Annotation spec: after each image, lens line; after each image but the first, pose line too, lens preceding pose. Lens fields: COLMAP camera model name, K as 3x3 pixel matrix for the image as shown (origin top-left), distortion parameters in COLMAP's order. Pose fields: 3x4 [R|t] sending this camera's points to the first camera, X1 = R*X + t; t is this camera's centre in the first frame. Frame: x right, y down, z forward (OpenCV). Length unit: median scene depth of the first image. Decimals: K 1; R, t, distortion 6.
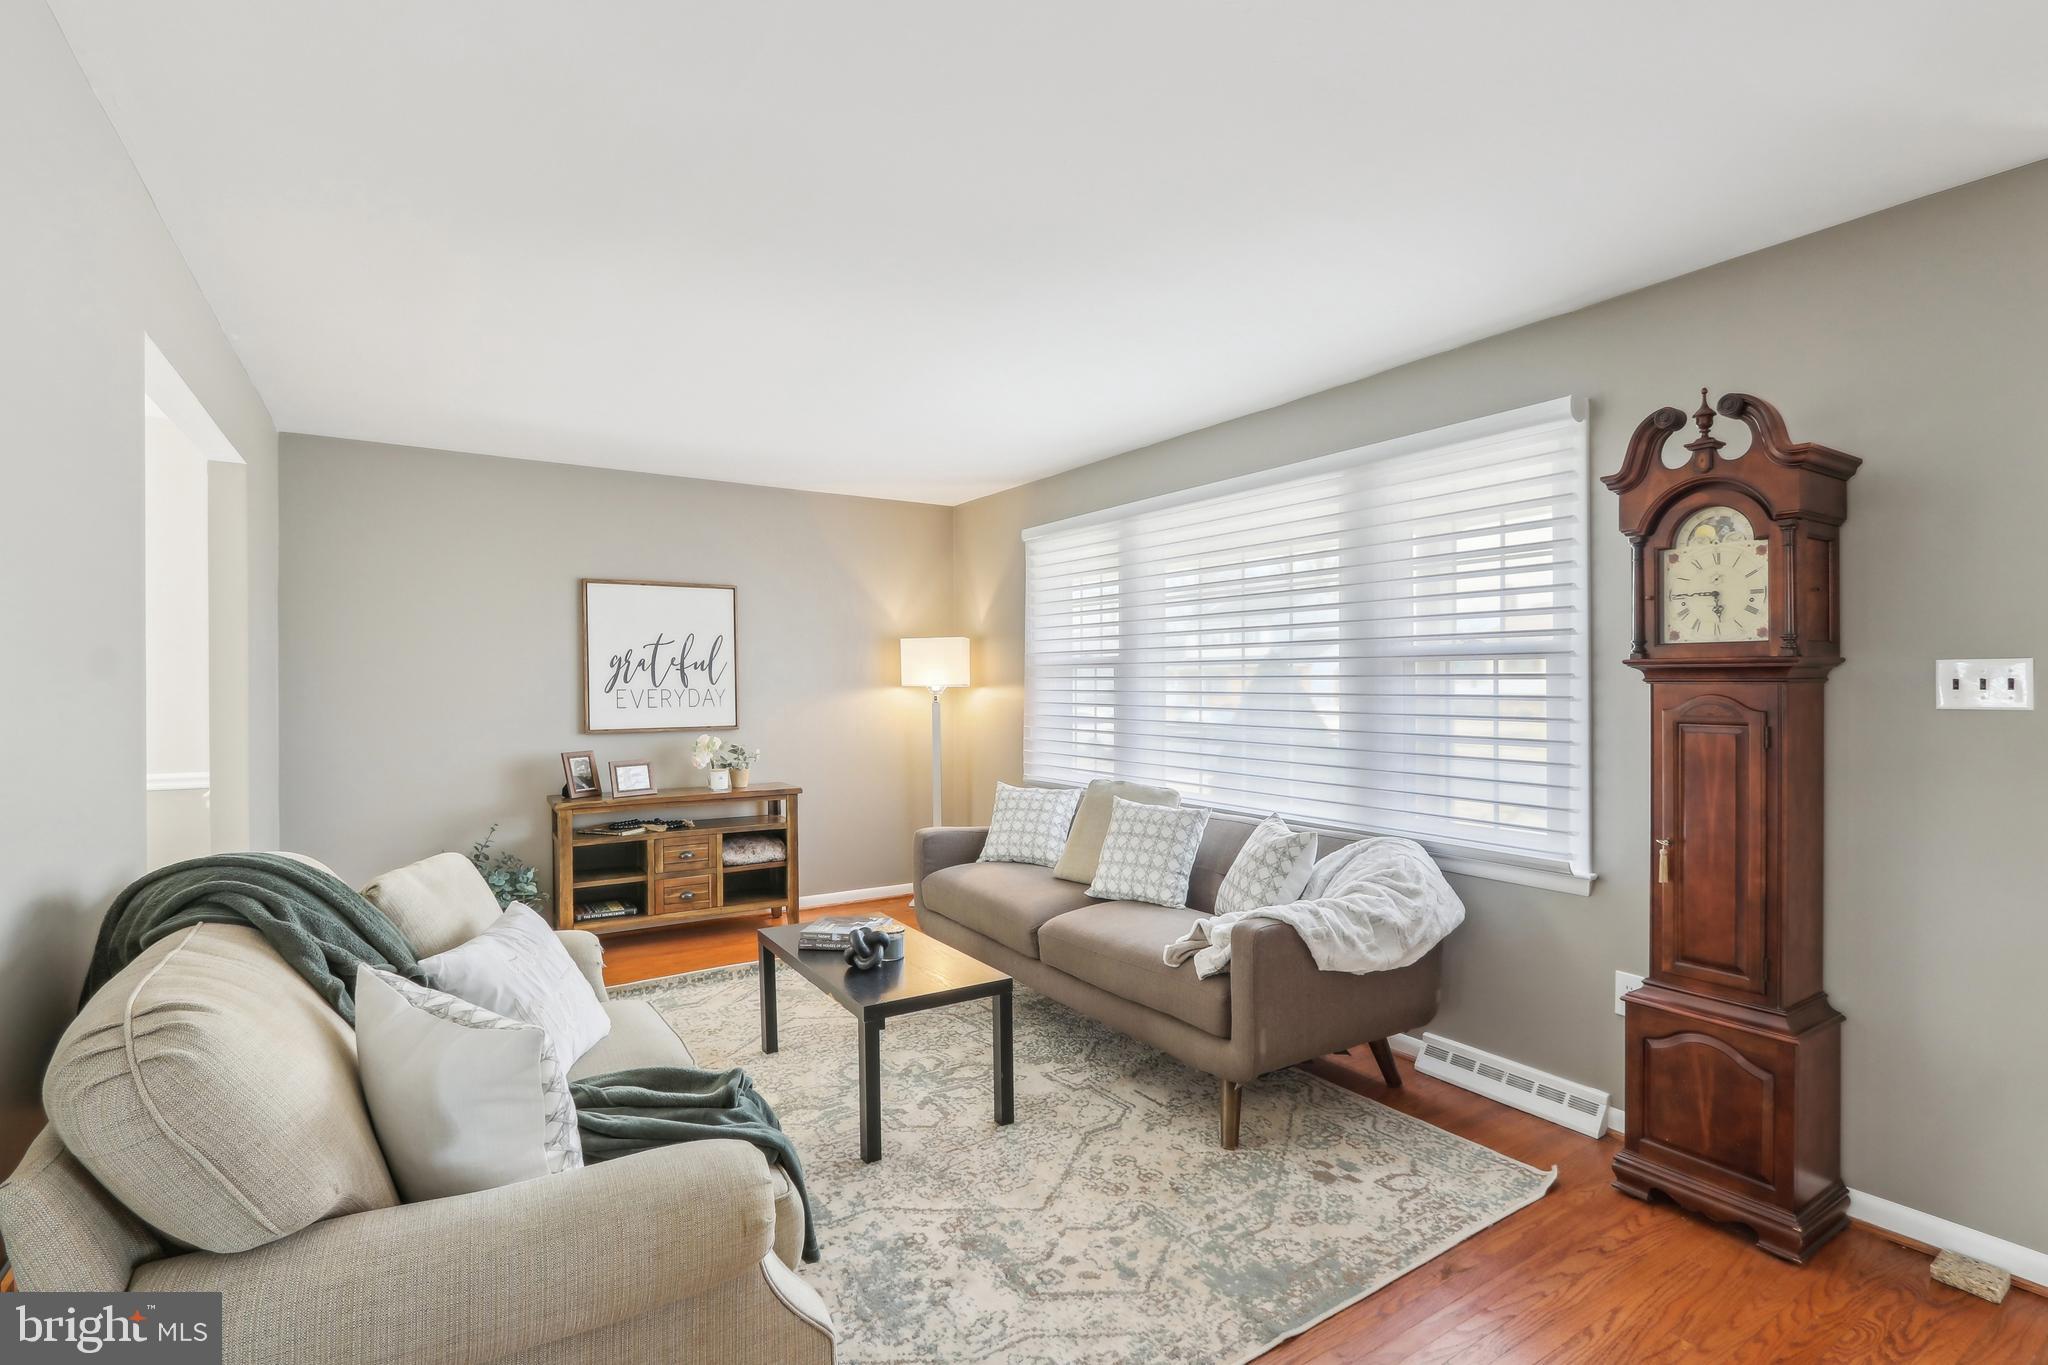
lens RADIAL K [[951.1, 0, 1028.6], [0, 951.1, 686.4], [0, 0, 1]] dist [-0.021257, 0.006627]
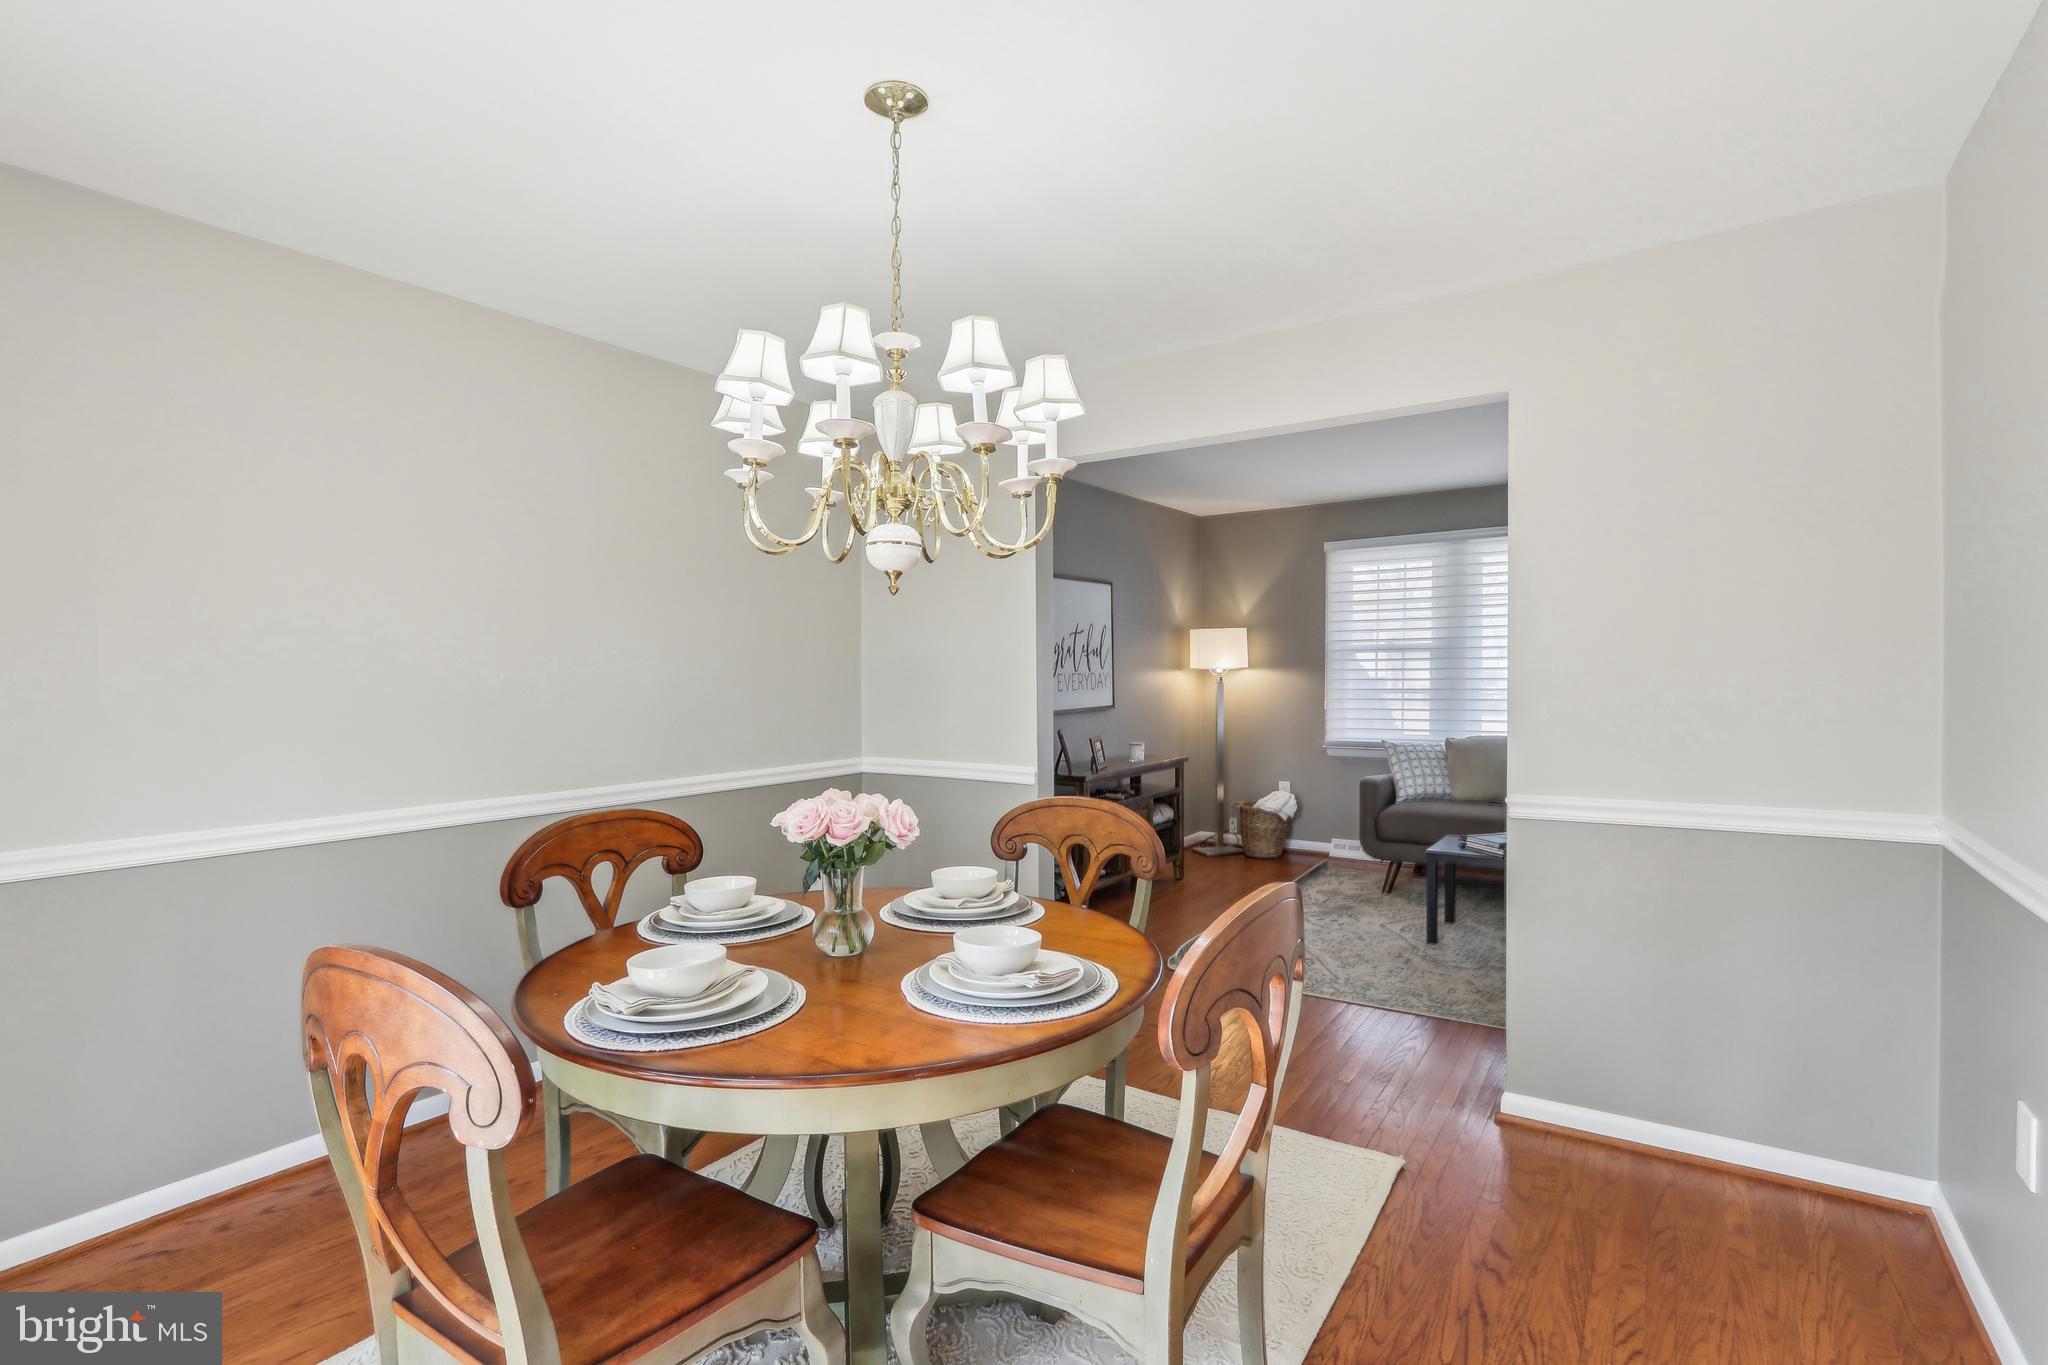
lens RADIAL K [[951.1, 0, 1028.6], [0, 951.1, 686.4], [0, 0, 1]] dist [-0.021257, 0.006627]
pose [[0.922160, -0.018210, 0.386379, -0.918545], [0.013511, 0.999798, 0.014875, 0.000763], [-0.386572, -0.008497, 0.922220, -0.000847]]
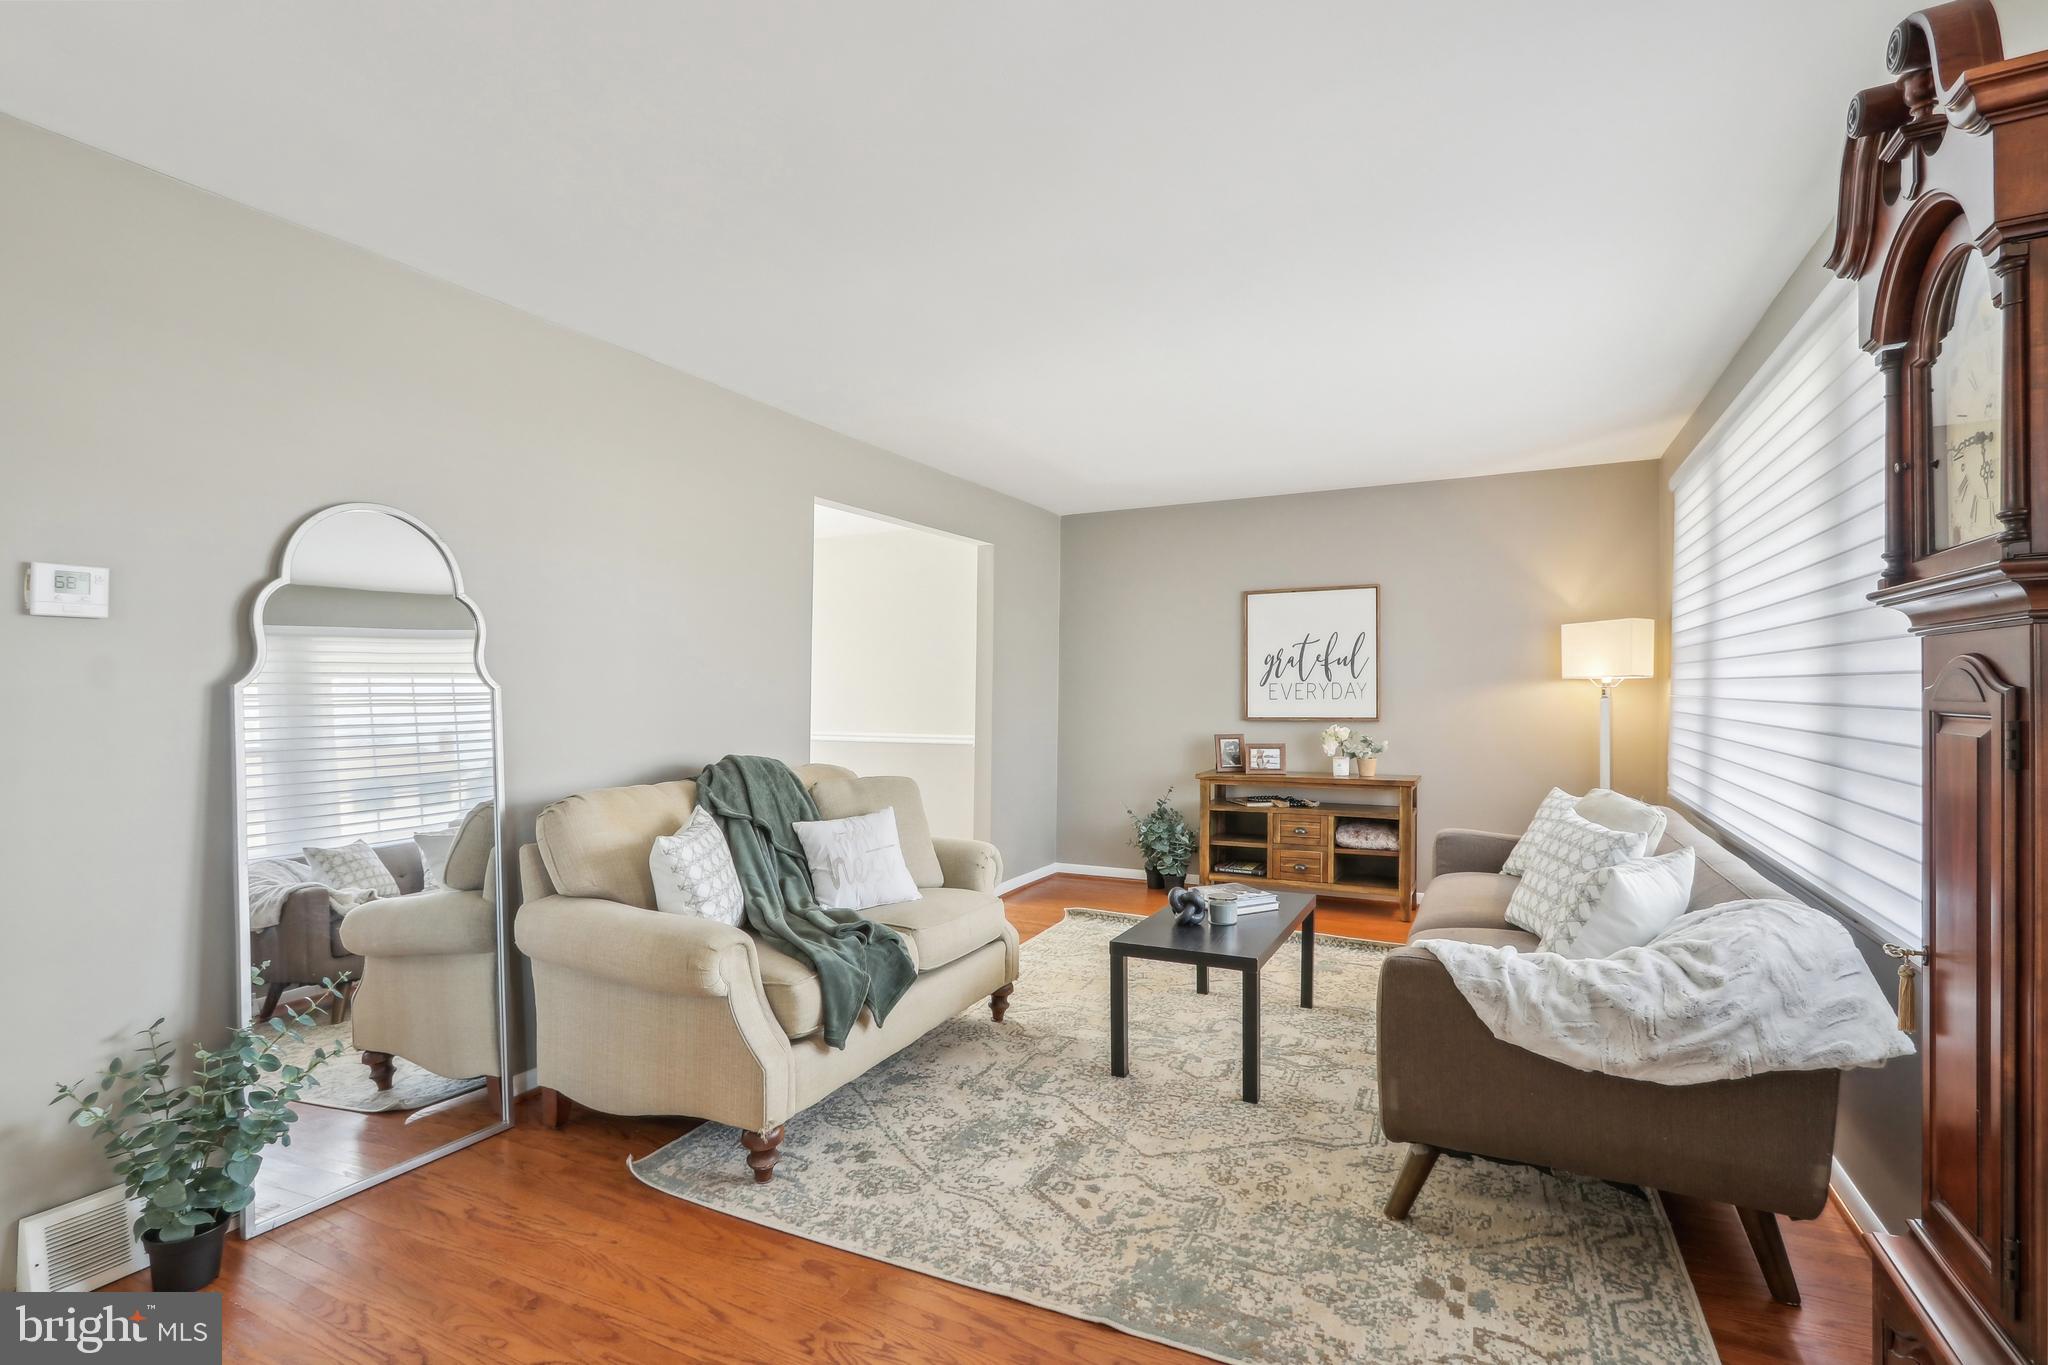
lens RADIAL K [[913.1, 0, 1024.0], [0, 913.1, 682.5], [0, 0, 1]] dist [-0.003396, -0.000540]
pose [[0.528550, -0.008751, -0.848857, 0.372344], [0.002997, 0.999960, -0.008442, 0.010989], [0.848897, 0.001918, 0.528555, 0.151290]]
